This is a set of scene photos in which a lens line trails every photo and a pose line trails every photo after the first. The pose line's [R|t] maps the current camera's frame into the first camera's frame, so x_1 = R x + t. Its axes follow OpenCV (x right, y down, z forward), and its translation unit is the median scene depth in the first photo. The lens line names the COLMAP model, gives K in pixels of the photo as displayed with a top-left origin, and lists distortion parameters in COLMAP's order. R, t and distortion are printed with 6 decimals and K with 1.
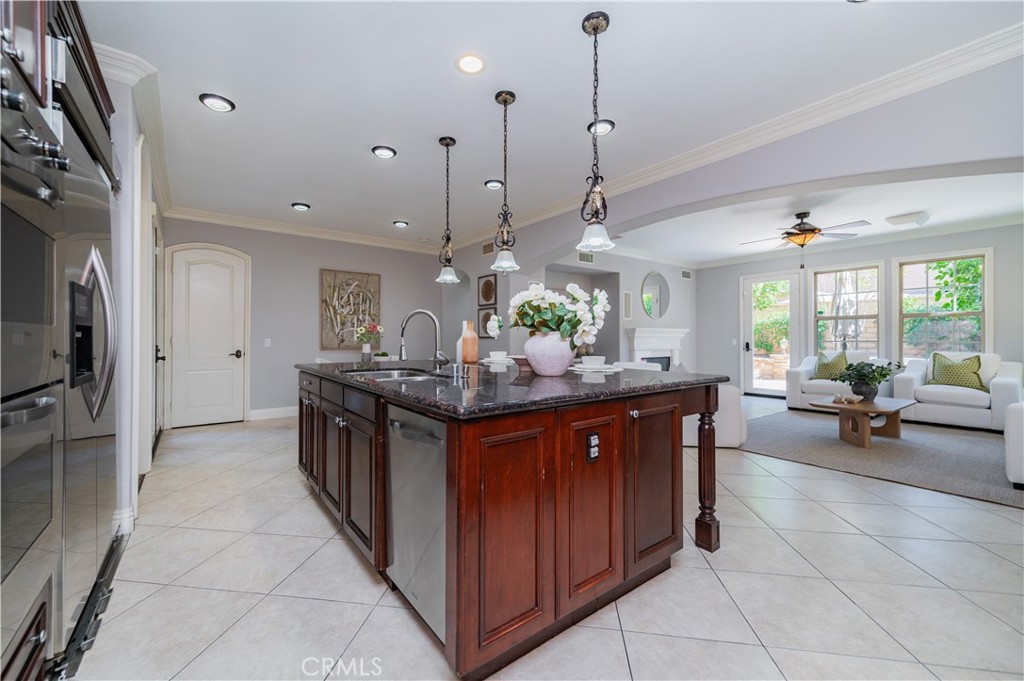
lens RADIAL K [[403.8, 0, 497.7], [0, 403.8, 335.9], [0, 0, 1]] dist [0.015097, -0.003664]
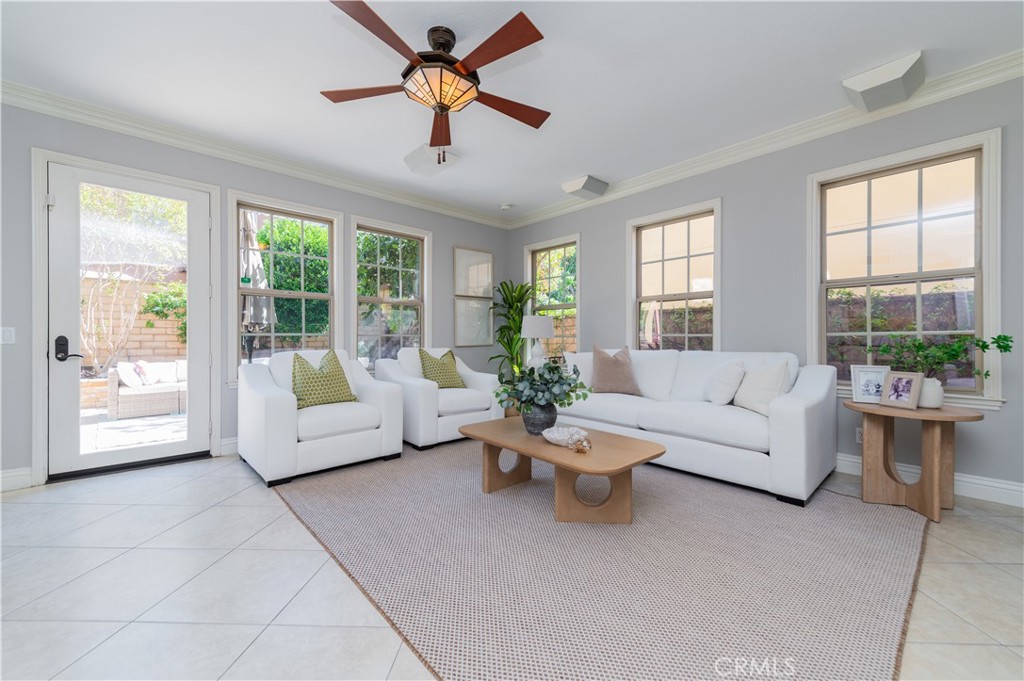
lens RADIAL K [[403.8, 0, 515.7], [0, 403.8, 338.5], [0, 0, 1]] dist [0.015097, -0.003664]
pose [[-0.113281, 0.003041, 0.993558, 0.255496], [-0.006580, 0.999971, -0.003811, 0.020998], [-0.993541, -0.006969, -0.113258, 0.807965]]
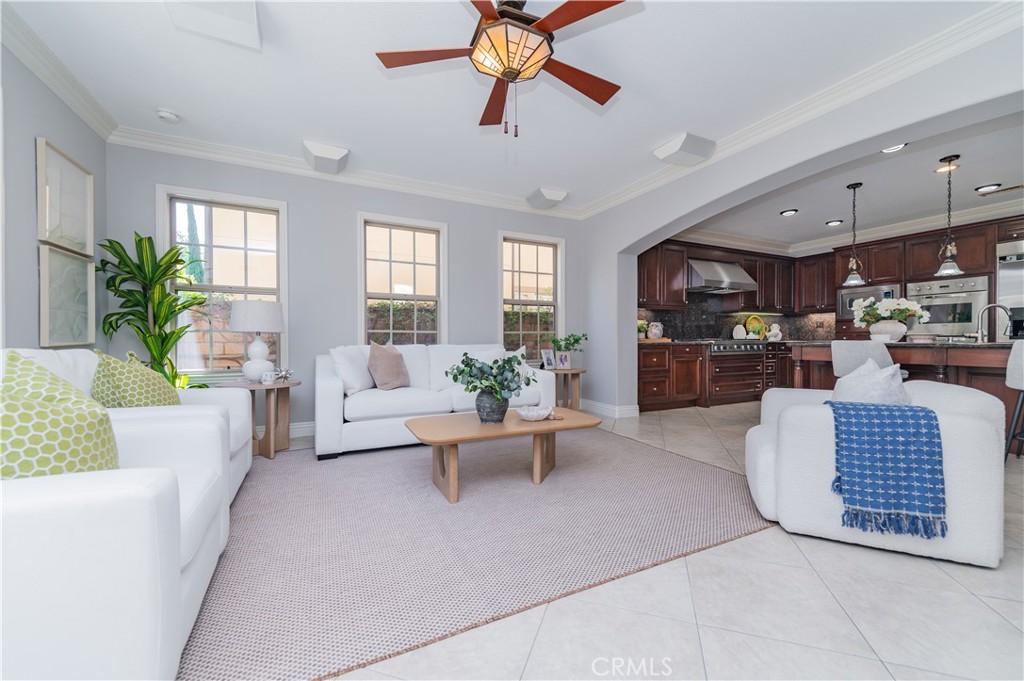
lens RADIAL K [[403.8, 0, 509.6], [0, 403.8, 341.4], [0, 0, 1]] dist [0.015097, -0.003664]
pose [[-0.986012, 0.002744, 0.166652, 0.574594], [0.002240, 0.999992, -0.003209, 0.032165], [-0.166659, -0.002791, -0.986011, 1.163739]]
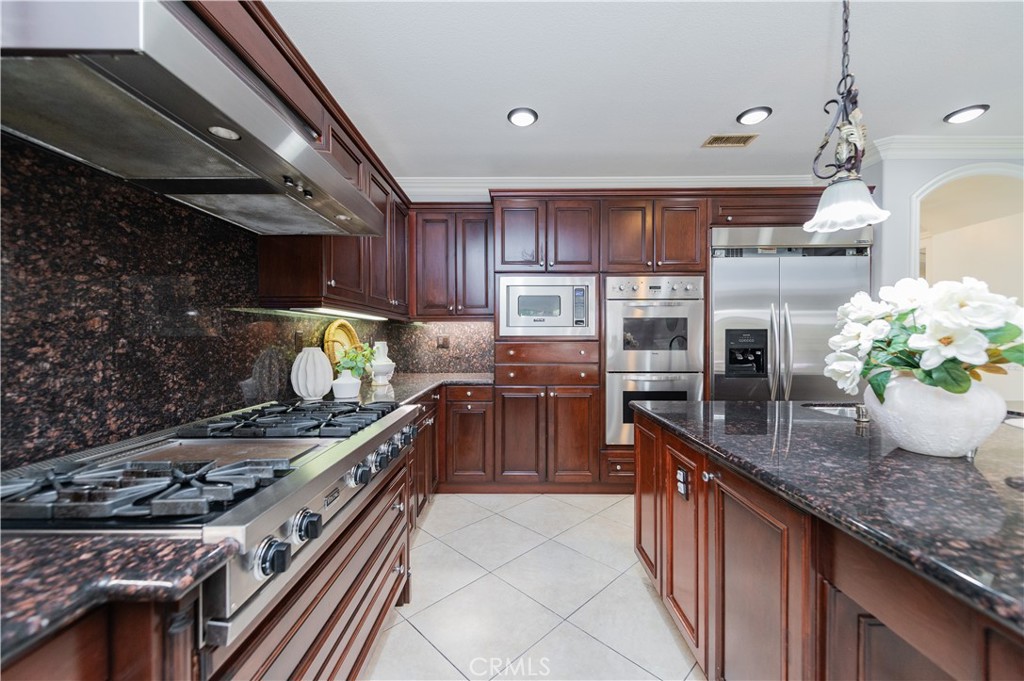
lens RADIAL K [[403.8, 0, 509.5], [0, 403.8, 340.7], [0, 0, 1]] dist [0.015097, -0.003664]
pose [[-0.597743, 0.004871, -0.801673, 0.319688], [0.007007, 0.999975, 0.000852, -0.020016], [0.801657, -0.005108, -0.597762, 0.314156]]
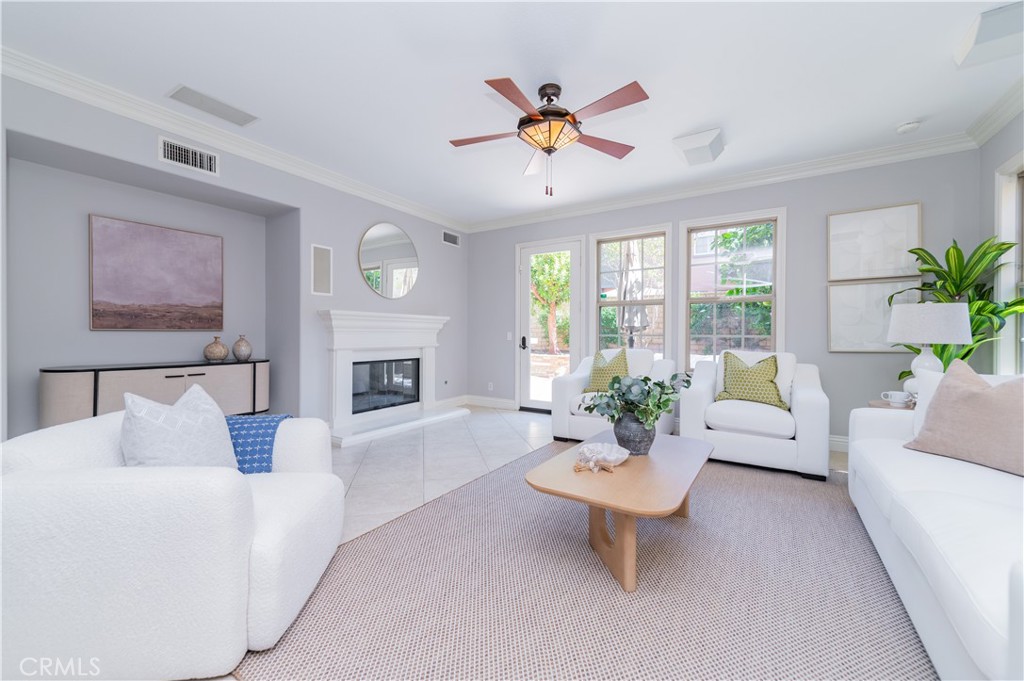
lens RADIAL K [[403.8, 0, 514.8], [0, 403.8, 334.9], [0, 0, 1]] dist [0.015097, -0.003664]
pose [[0.928581, 0.003862, 0.371109, 0.428975], [-0.007568, 0.999935, 0.008531, 0.008877], [-0.371052, -0.010730, 0.928550, 0.440861]]
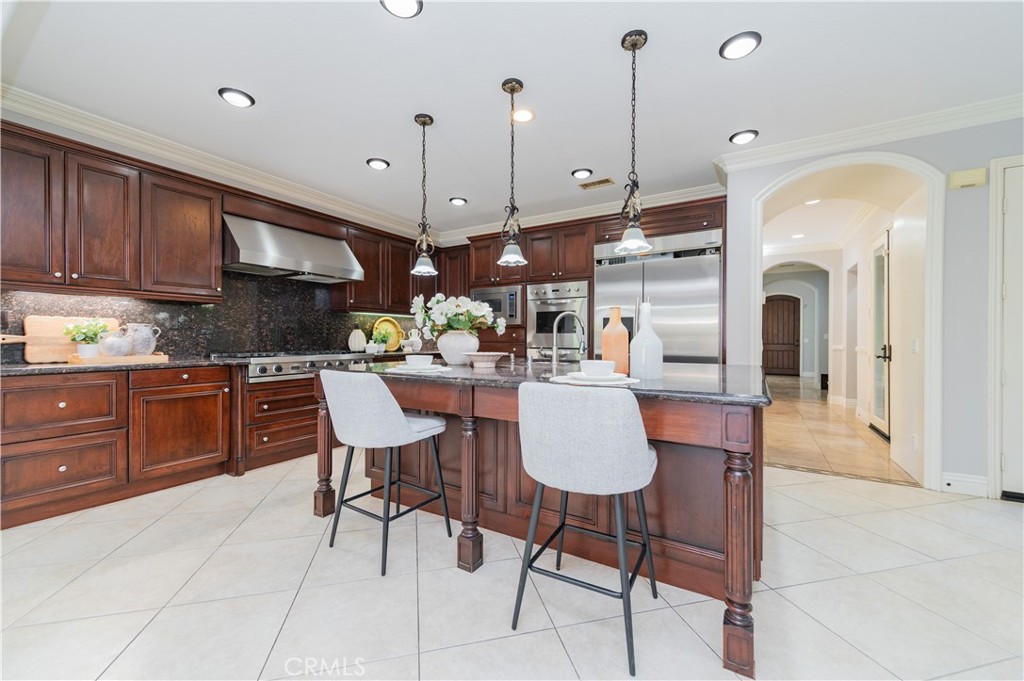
lens RADIAL K [[403.8, 0, 512.8], [0, 403.8, 339.9], [0, 0, 1]] dist [0.015097, -0.003664]
pose [[-0.925202, -0.000990, -0.379475, 0.161212], [0.000641, 0.999991, -0.004171, 0.008077], [0.379475, -0.004102, -0.925193, 0.805670]]
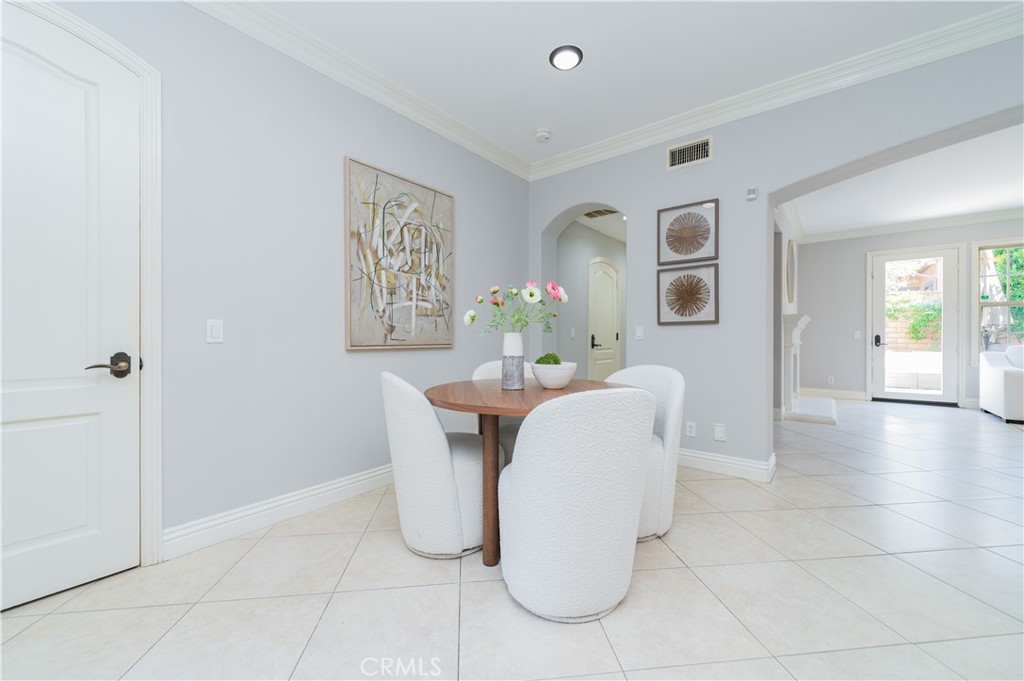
lens RADIAL K [[403.8, 0, 513.8], [0, 403.8, 339.7], [0, 0, 1]] dist [0.015097, -0.003664]
pose [[0.963662, -0.003769, 0.267098, -0.372341], [0.000235, 0.999912, 0.013264, 0.017947], [-0.267125, -0.012720, 0.963578, 0.531268]]
